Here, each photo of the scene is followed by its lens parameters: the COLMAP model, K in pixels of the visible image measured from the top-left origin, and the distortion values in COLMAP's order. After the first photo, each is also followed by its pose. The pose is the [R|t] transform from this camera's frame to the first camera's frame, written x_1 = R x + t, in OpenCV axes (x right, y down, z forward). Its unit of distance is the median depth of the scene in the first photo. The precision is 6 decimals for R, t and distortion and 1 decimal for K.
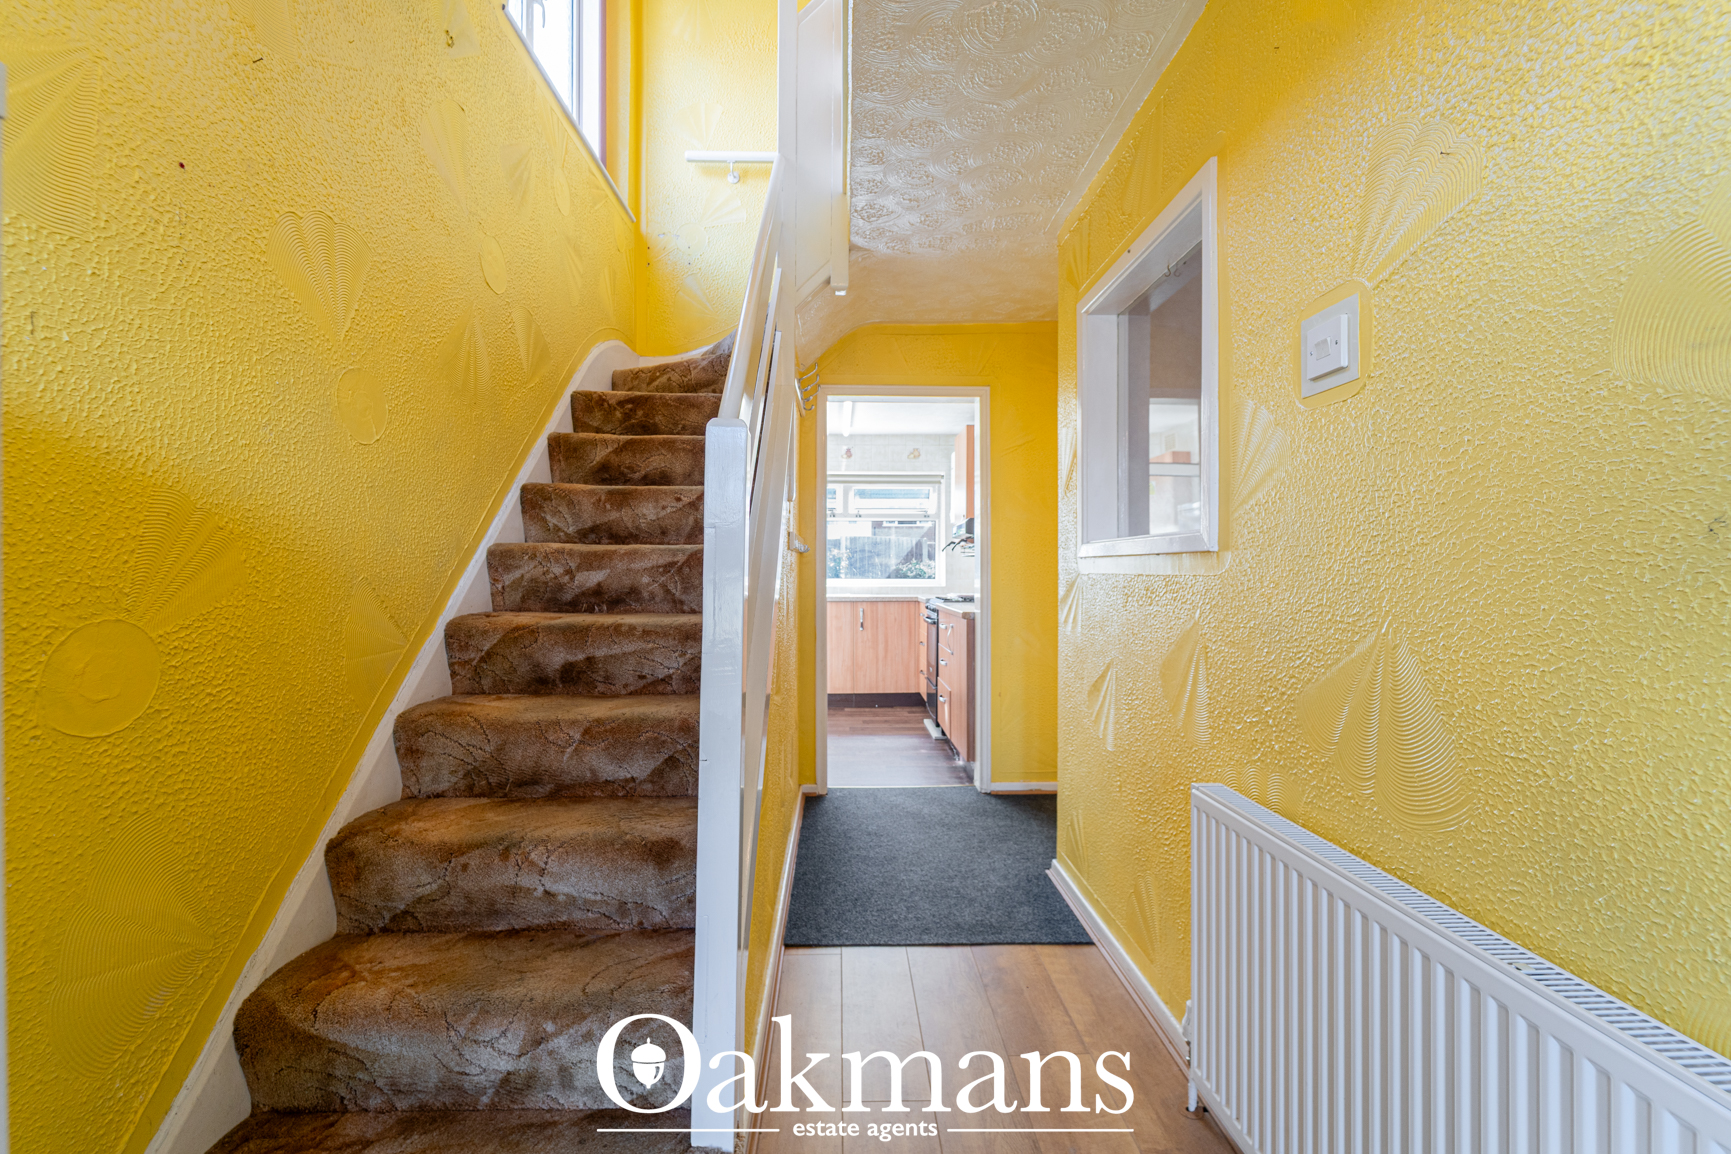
lens RADIAL K [[711.7, 0, 855.2], [0, 711.7, 568.5], [0, 0, 1]] dist [0.002189, -0.002788]
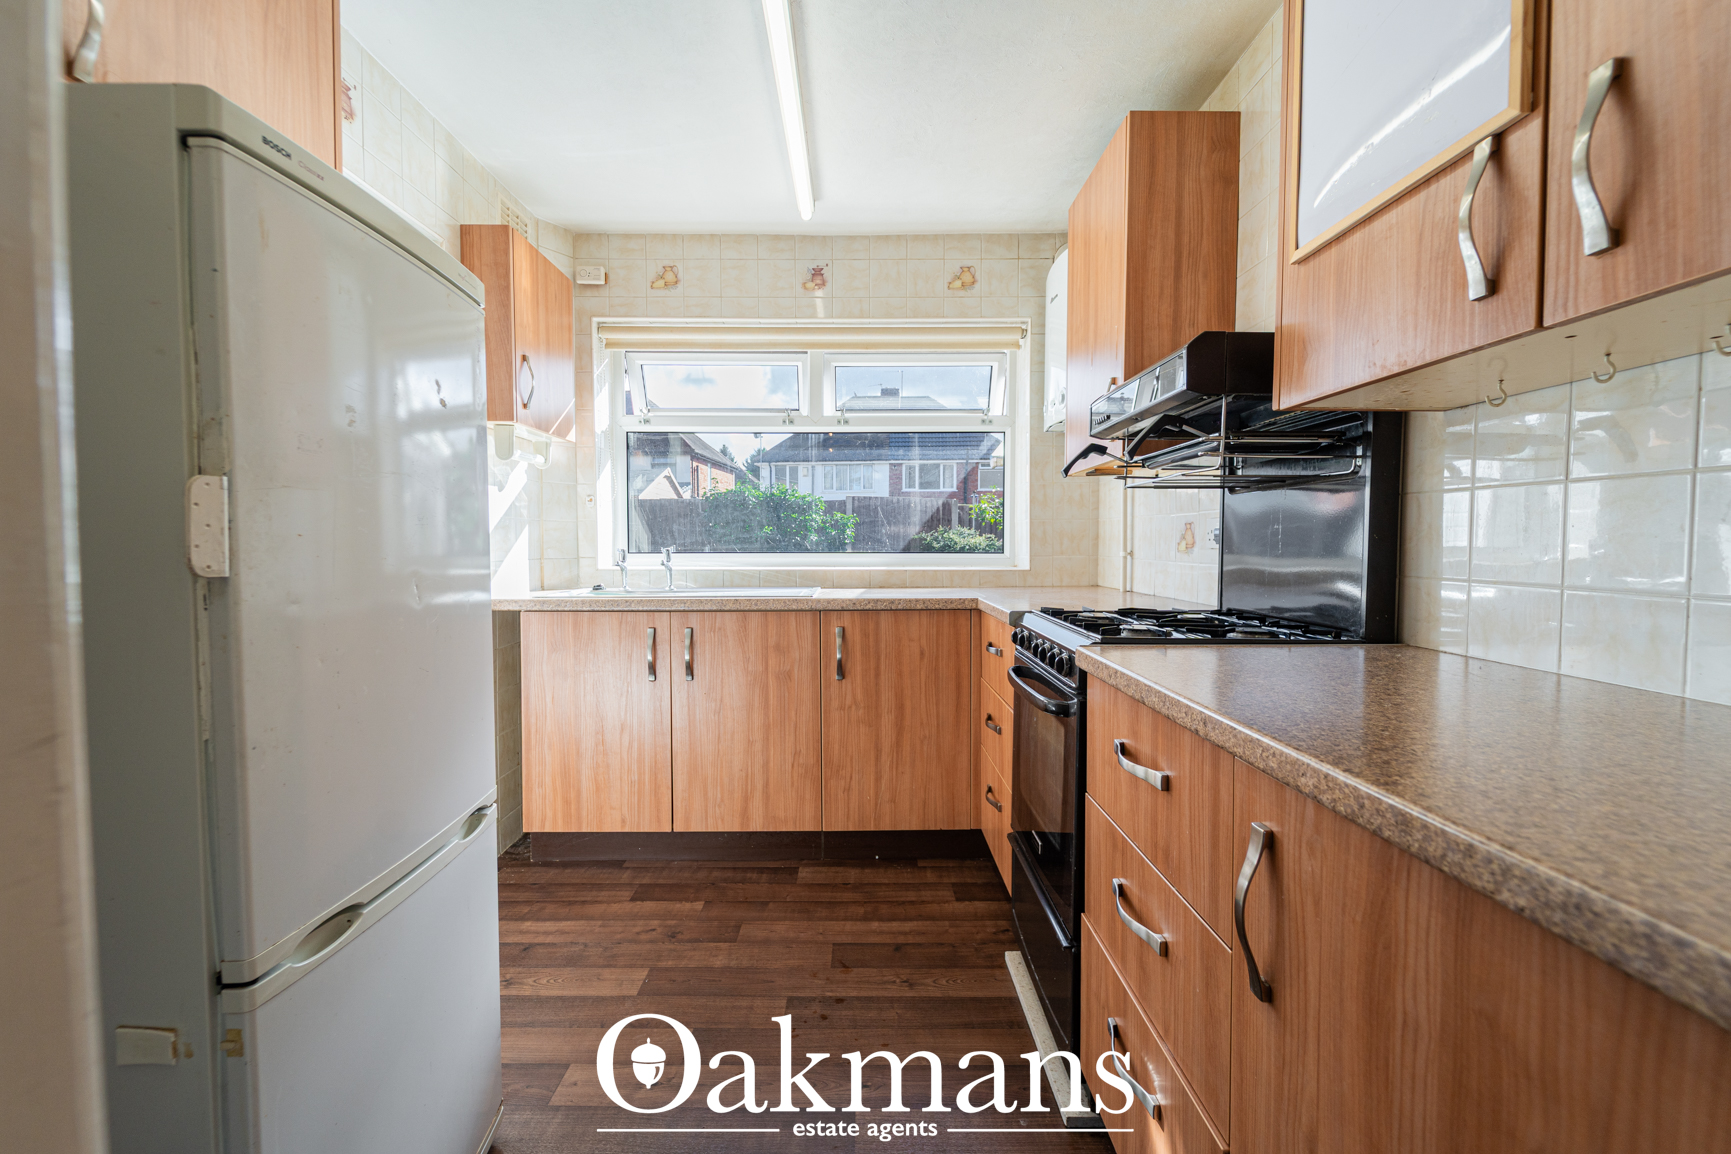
lens RADIAL K [[711.7, 0, 855.2], [0, 711.7, 568.5], [0, 0, 1]] dist [0.002189, -0.002788]
pose [[0.999671, -0.000714, -0.025630, 0.028373], [0.001724, 0.999222, 0.039408, 0.006355], [0.025582, -0.039439, 0.998894, 0.591010]]
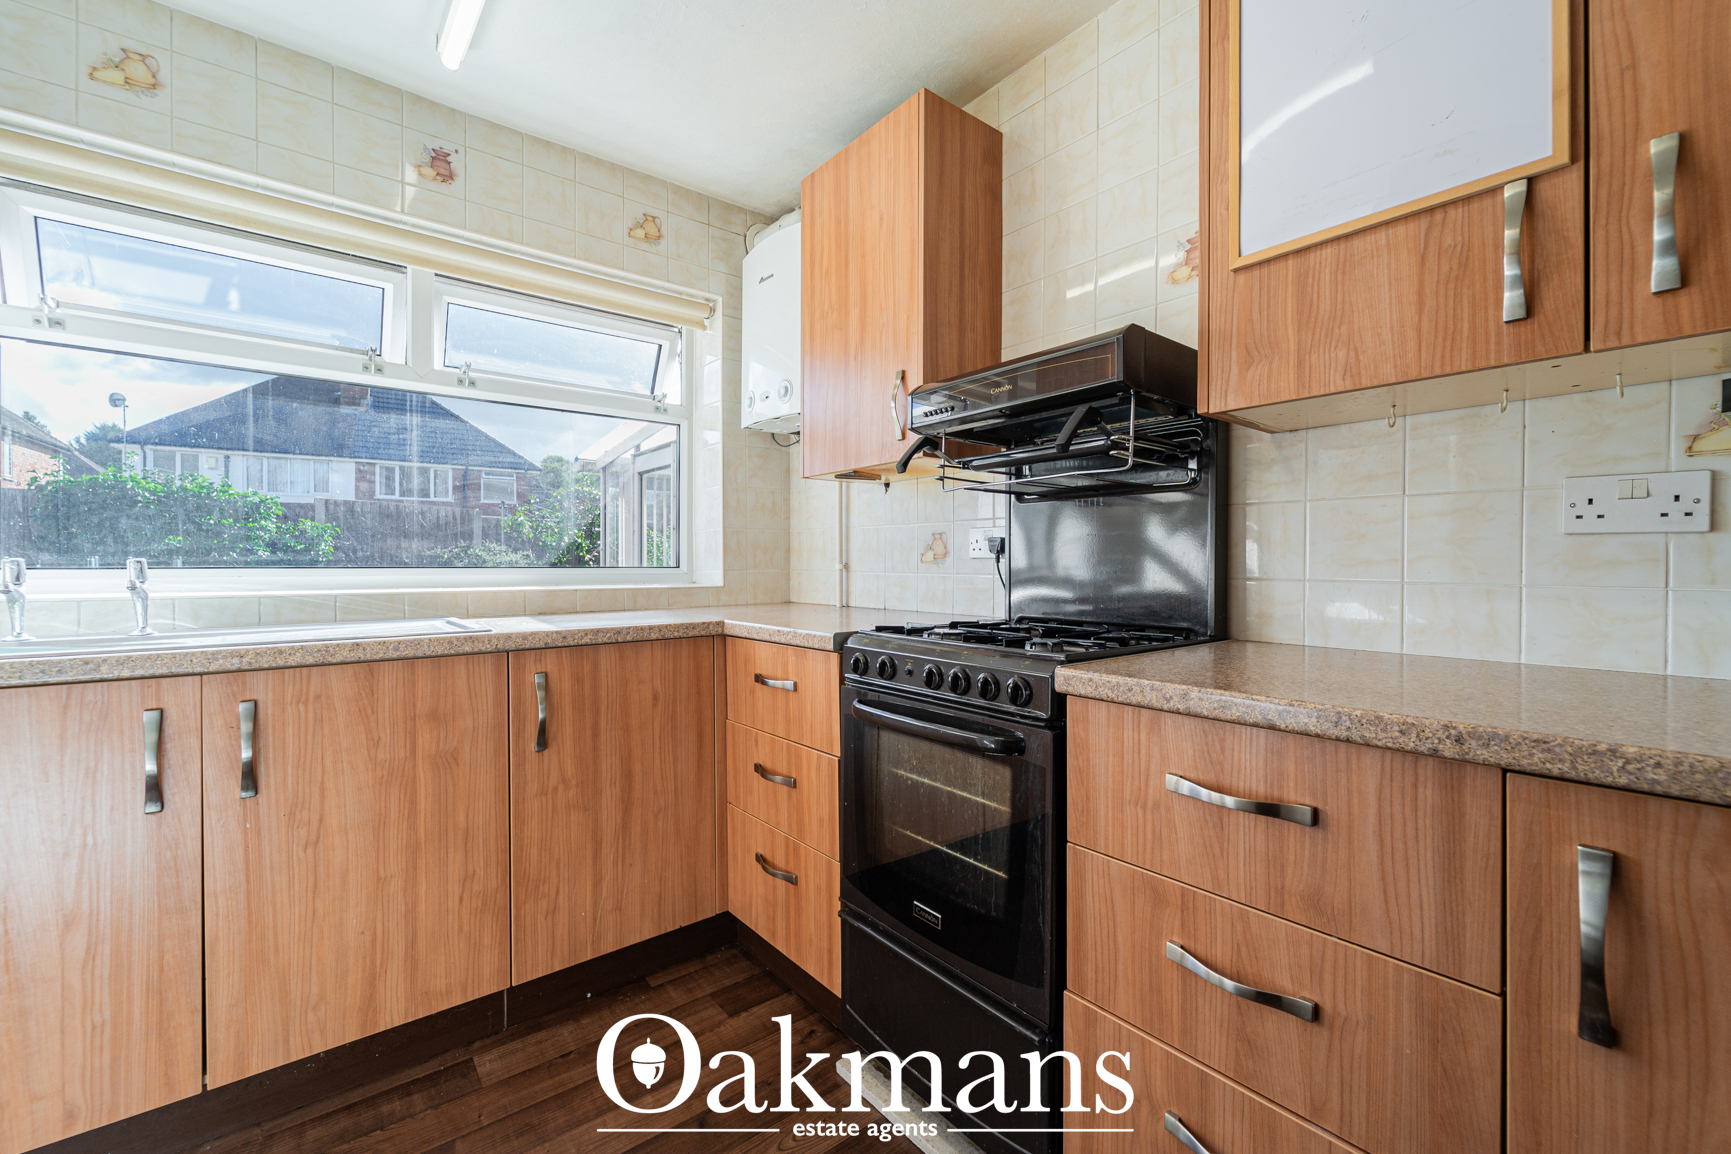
lens RADIAL K [[721.5, 0, 857.5], [0, 721.5, 567.3], [0, 0, 1]] dist [0.008683, -0.004424]
pose [[0.792902, -0.003537, 0.609339, -0.064944], [-0.001583, 0.999968, 0.007864, 0.012213], [-0.609347, -0.007200, 0.792871, 0.698684]]
